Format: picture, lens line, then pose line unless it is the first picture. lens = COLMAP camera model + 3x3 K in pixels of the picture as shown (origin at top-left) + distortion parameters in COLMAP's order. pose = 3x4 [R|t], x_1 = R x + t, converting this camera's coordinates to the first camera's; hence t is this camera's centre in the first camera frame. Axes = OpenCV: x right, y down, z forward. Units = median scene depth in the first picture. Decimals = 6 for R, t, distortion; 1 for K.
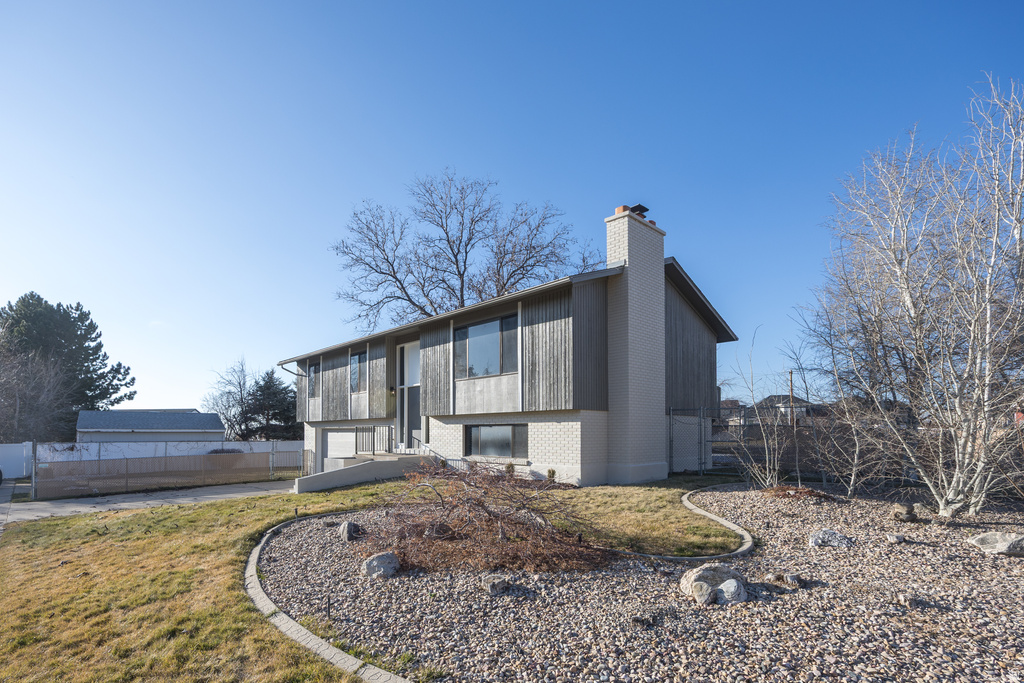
lens RADIAL K [[484.9, 0, 466.3], [0, 484.9, 427.3], [0, 0, 1]] dist [0.000077, -0.000100]
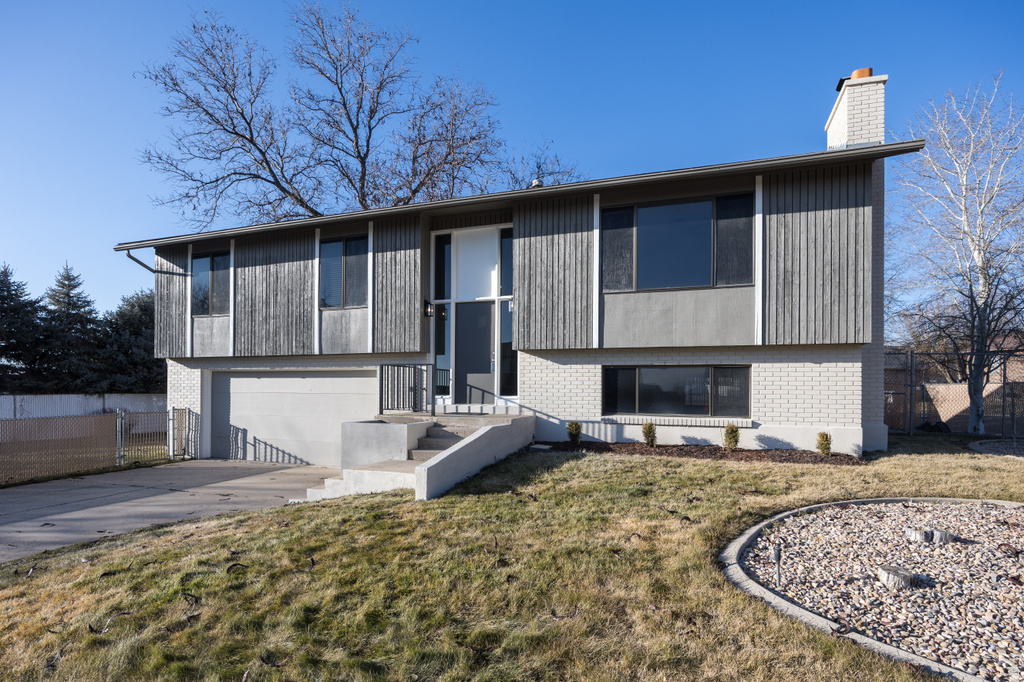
lens RADIAL K [[565.2, 0, 491.6], [0, 565.2, 389.5], [0, 0, 1]] dist [-0.009882, -0.000514]
pose [[0.893794, 0.007742, 0.448410, -0.410058], [-0.013253, 0.999870, 0.009153, 0.018510], [-0.448281, -0.014123, 0.893781, 0.366129]]
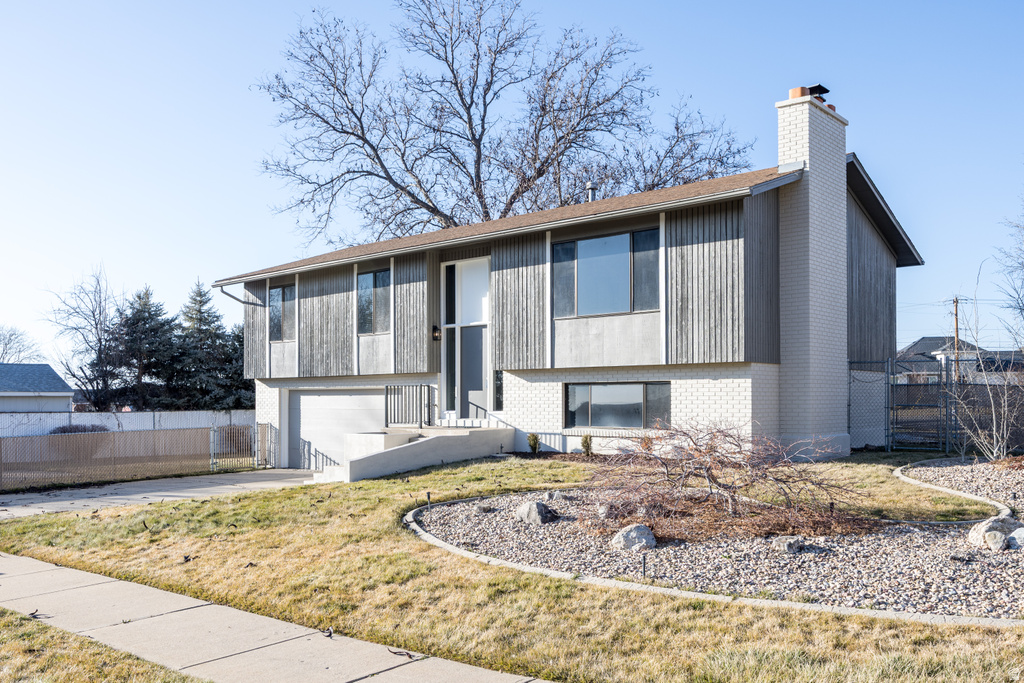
lens RADIAL K [[863.4, 0, 513.2], [0, 863.4, 394.4], [0, 0, 1]] dist [0.000578, 0.003912]
pose [[0.991977, -0.001480, 0.126412, -0.206700], [0.000747, 0.999983, 0.005849, 0.003426], [-0.126418, -0.005708, 0.991961, -0.189683]]
